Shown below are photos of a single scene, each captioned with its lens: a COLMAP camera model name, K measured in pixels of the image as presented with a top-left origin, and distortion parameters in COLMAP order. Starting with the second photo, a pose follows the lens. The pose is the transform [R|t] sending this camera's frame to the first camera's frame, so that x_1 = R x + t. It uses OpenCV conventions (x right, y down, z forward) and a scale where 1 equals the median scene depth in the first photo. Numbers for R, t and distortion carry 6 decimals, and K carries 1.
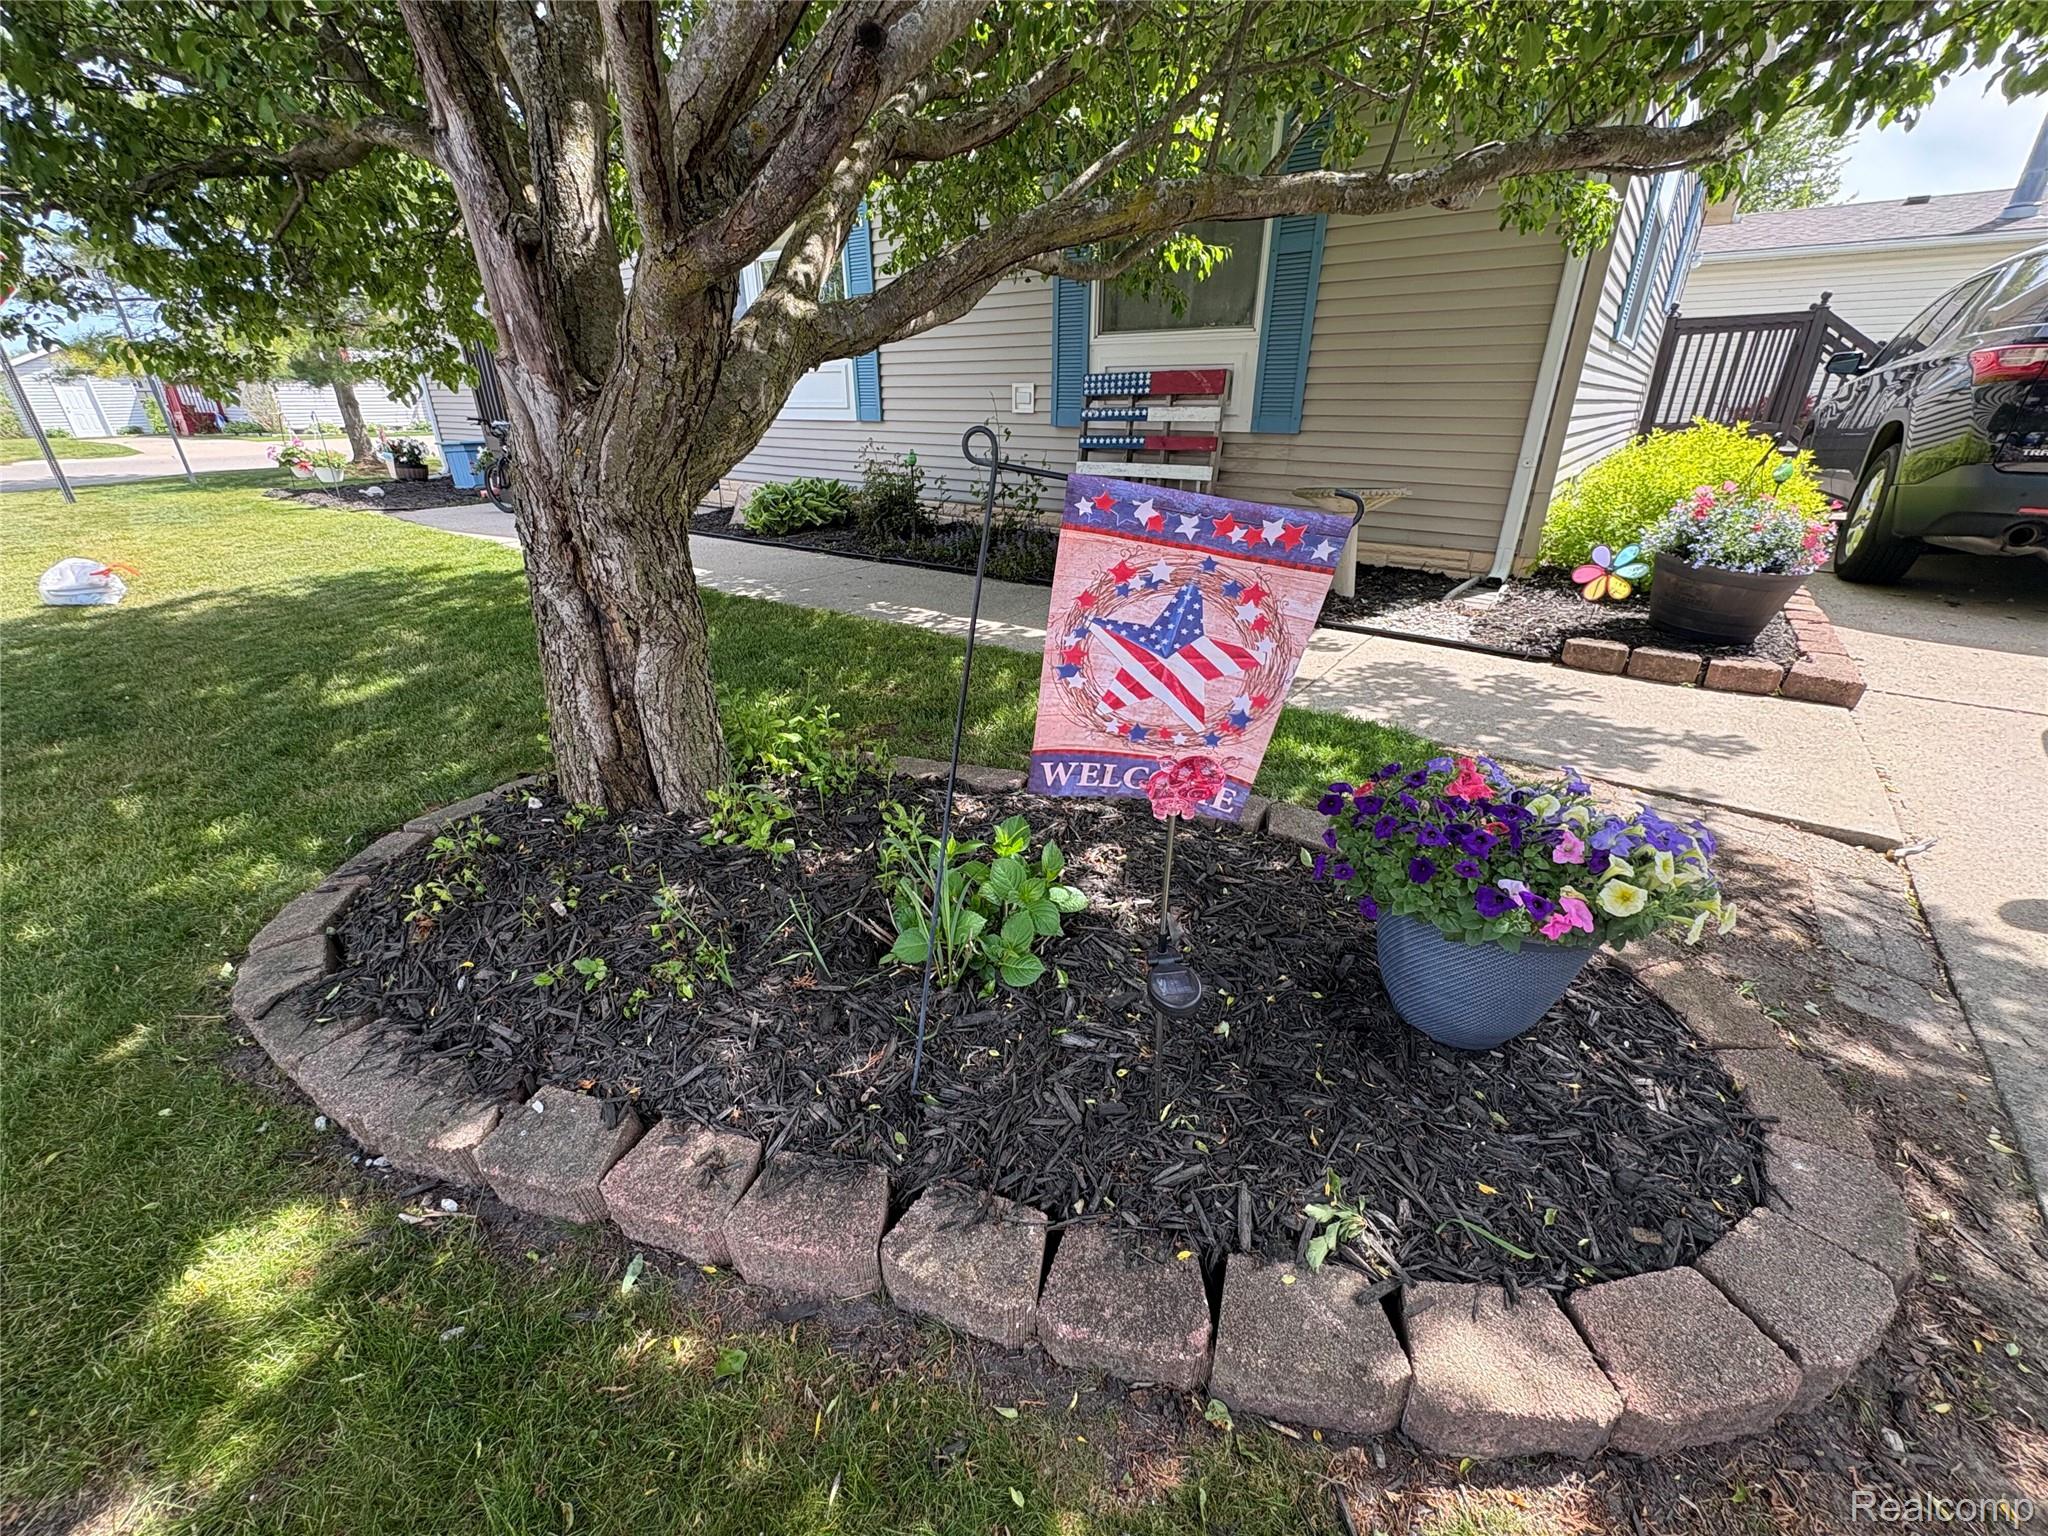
lens RADIAL K [[818.5, 0, 1020.7], [0, 818.5, 775.6], [0, 0, 1]] dist [0.001691, -0.000584]
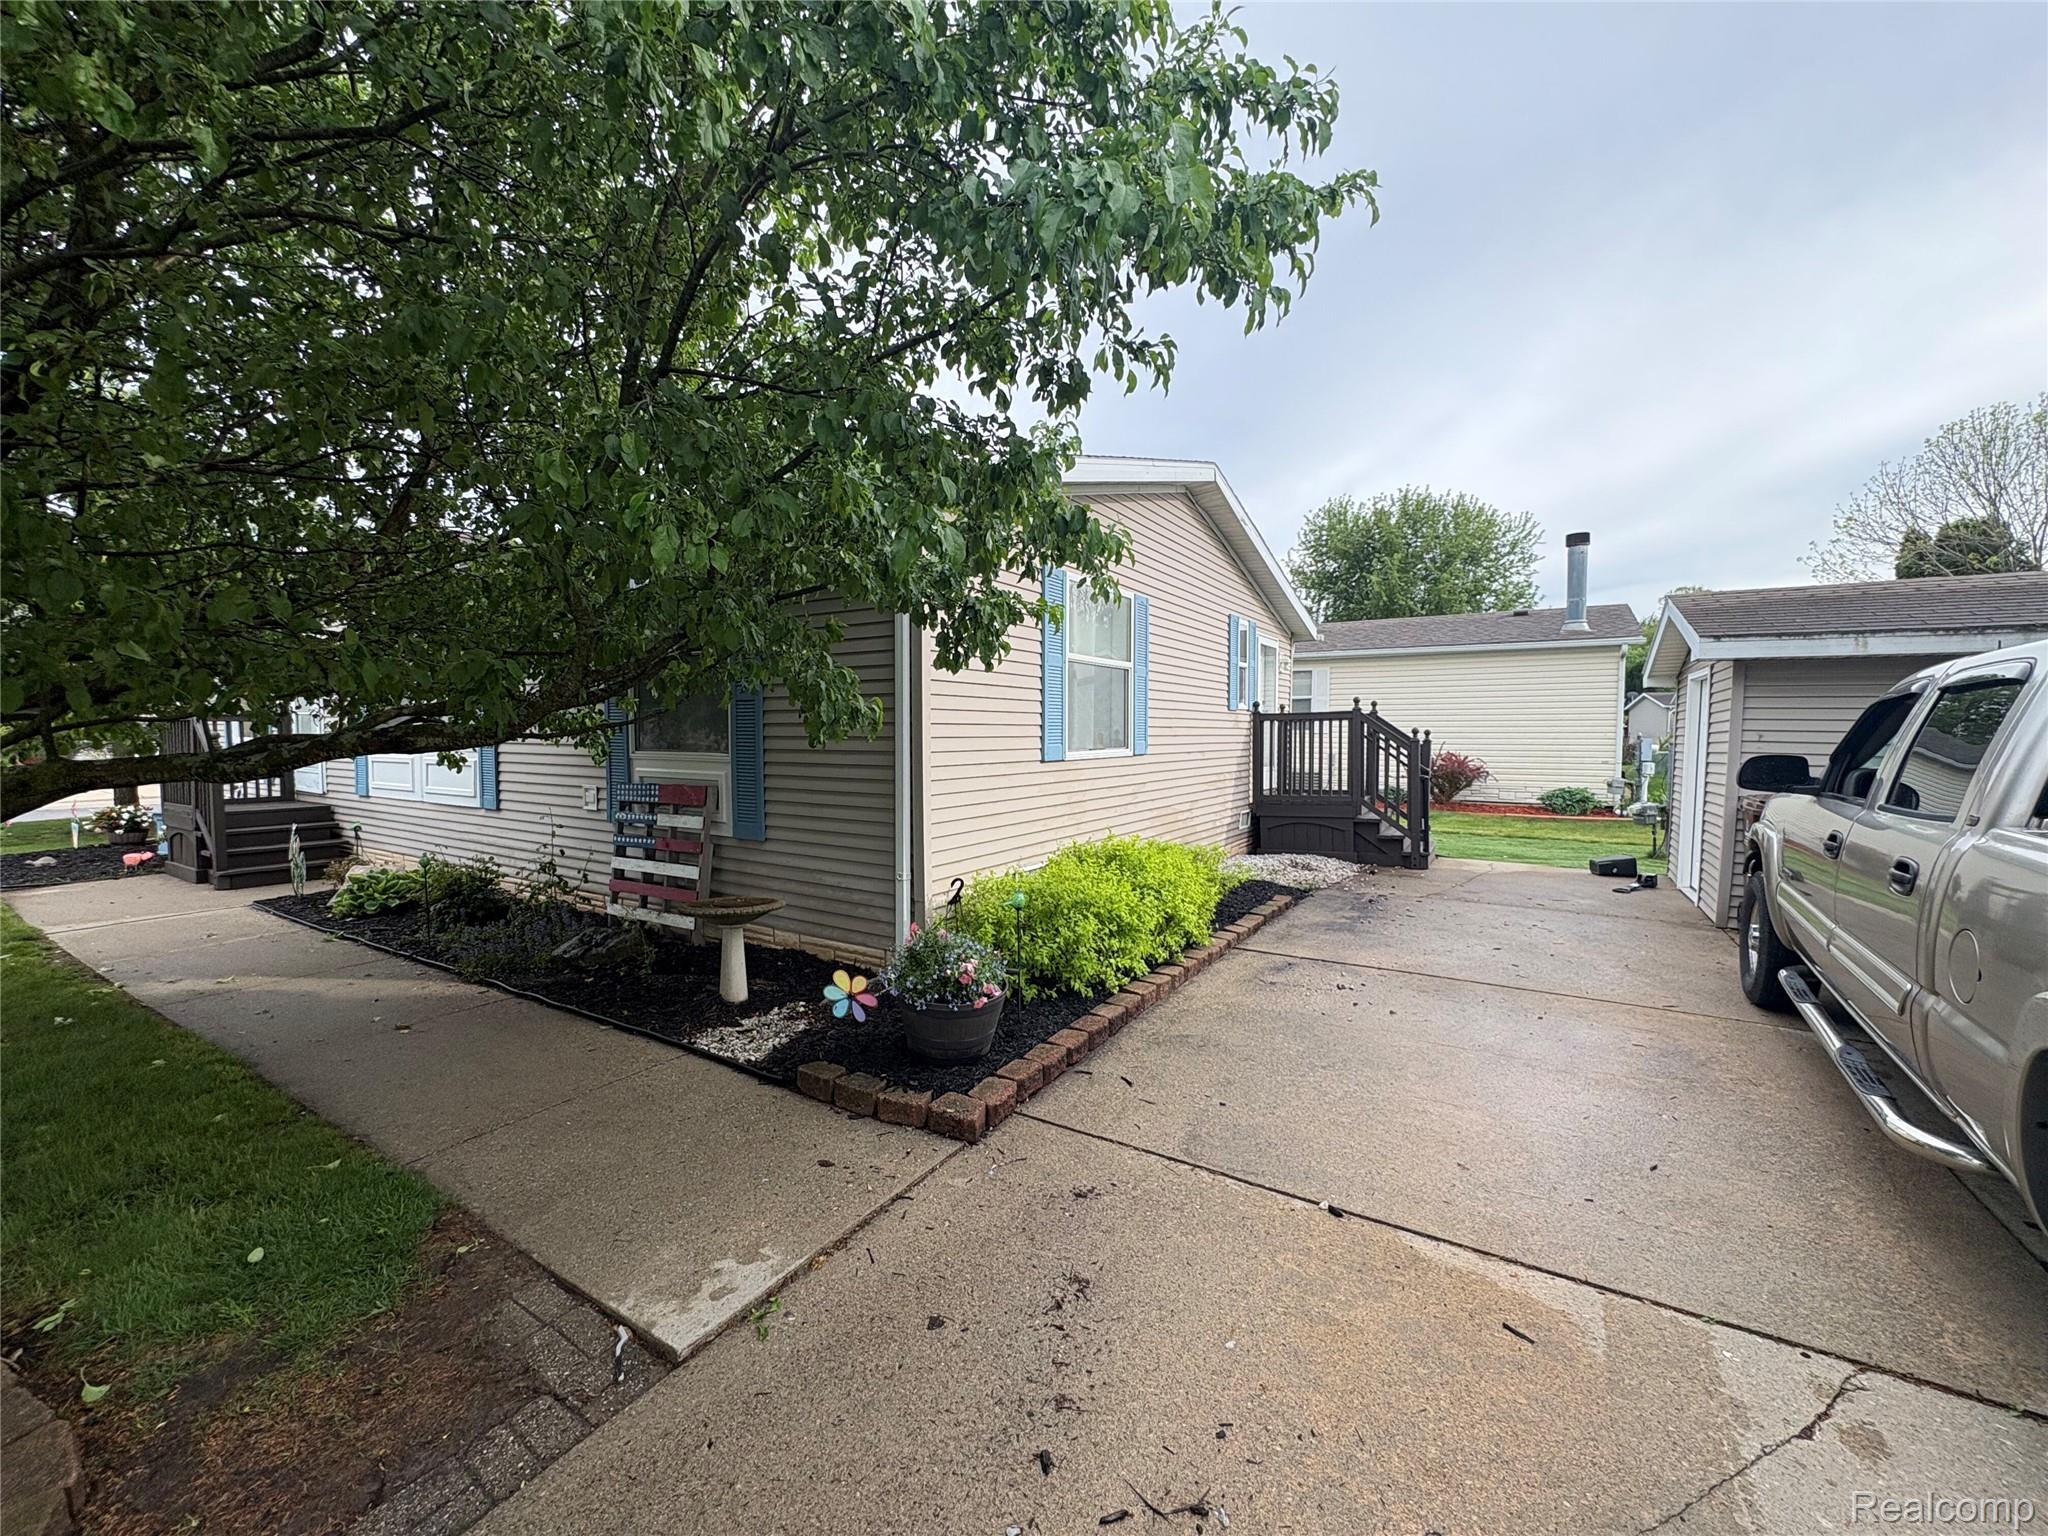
lens RADIAL K [[818.5, 0, 1022.7], [0, 818.5, 775.1], [0, 0, 1]] dist [0.001691, -0.000584]
pose [[0.996143, -0.006026, 0.087543, 0.617726], [0.037732, 0.930114, -0.365327, -0.085480], [-0.079223, 0.367221, 0.926754, -0.091025]]
